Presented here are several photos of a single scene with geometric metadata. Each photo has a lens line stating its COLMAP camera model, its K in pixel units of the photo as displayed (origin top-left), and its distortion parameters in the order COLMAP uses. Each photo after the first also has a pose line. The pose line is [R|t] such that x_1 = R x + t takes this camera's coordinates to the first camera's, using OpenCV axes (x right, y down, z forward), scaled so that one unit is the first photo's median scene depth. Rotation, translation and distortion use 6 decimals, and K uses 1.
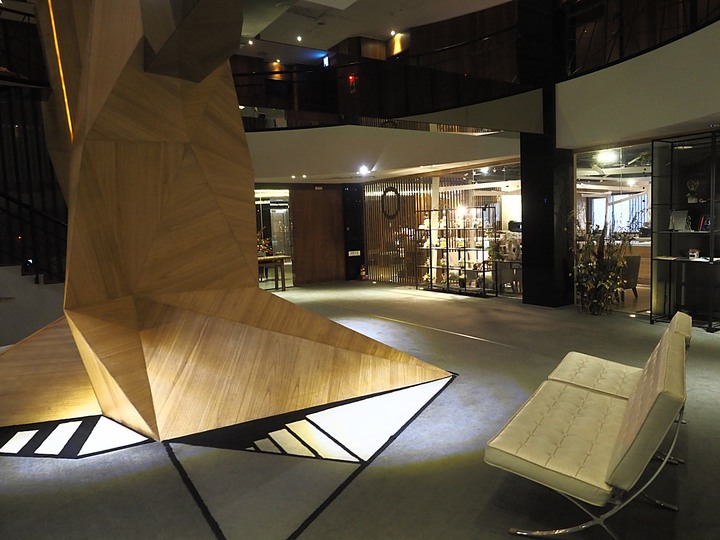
lens RADIAL K [[522.3, 0, 363.4], [0, 522.3, 266.3], [0, 0, 1]] dist [-0.007551, 0.002159]
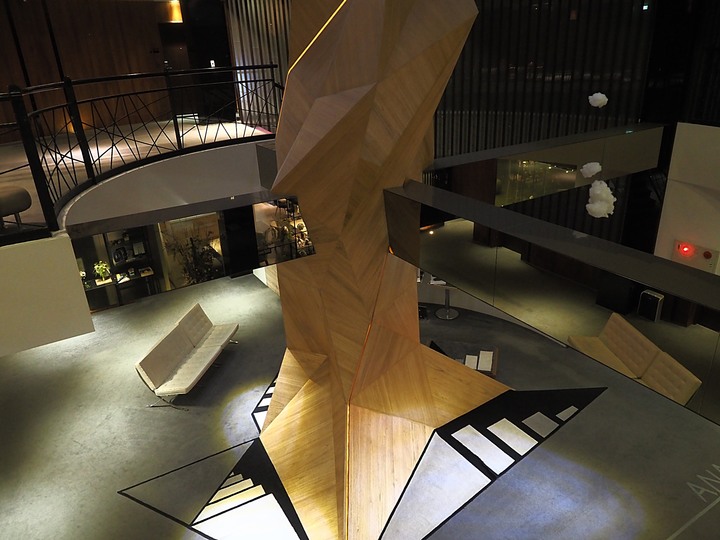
lens RADIAL K [[522.3, 0, 363.4], [0, 522.3, 266.3], [0, 0, 1]] dist [-0.007551, 0.002159]
pose [[-0.036600, 0.433498, -0.900411, 0.885039], [-0.043398, 0.899475, 0.434812, -0.902699], [0.998387, 0.054990, -0.014108, 1.141512]]
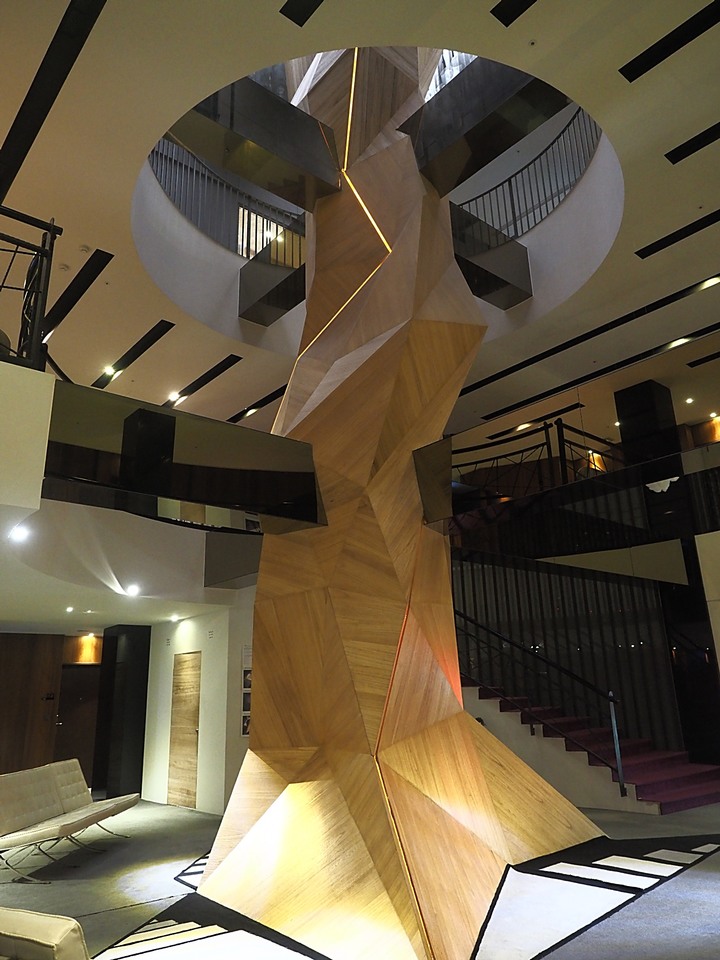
lens RADIAL K [[696.4, 0, 358.9], [0, 696.4, 476.2], [0, 0, 1]] dist [-0.007551, 0.002159]
pose [[0.112585, -0.261712, -0.958557, 0.987974], [-0.061869, 0.960972, -0.269638, -0.088308], [0.991714, 0.089662, 0.091999, 0.928760]]
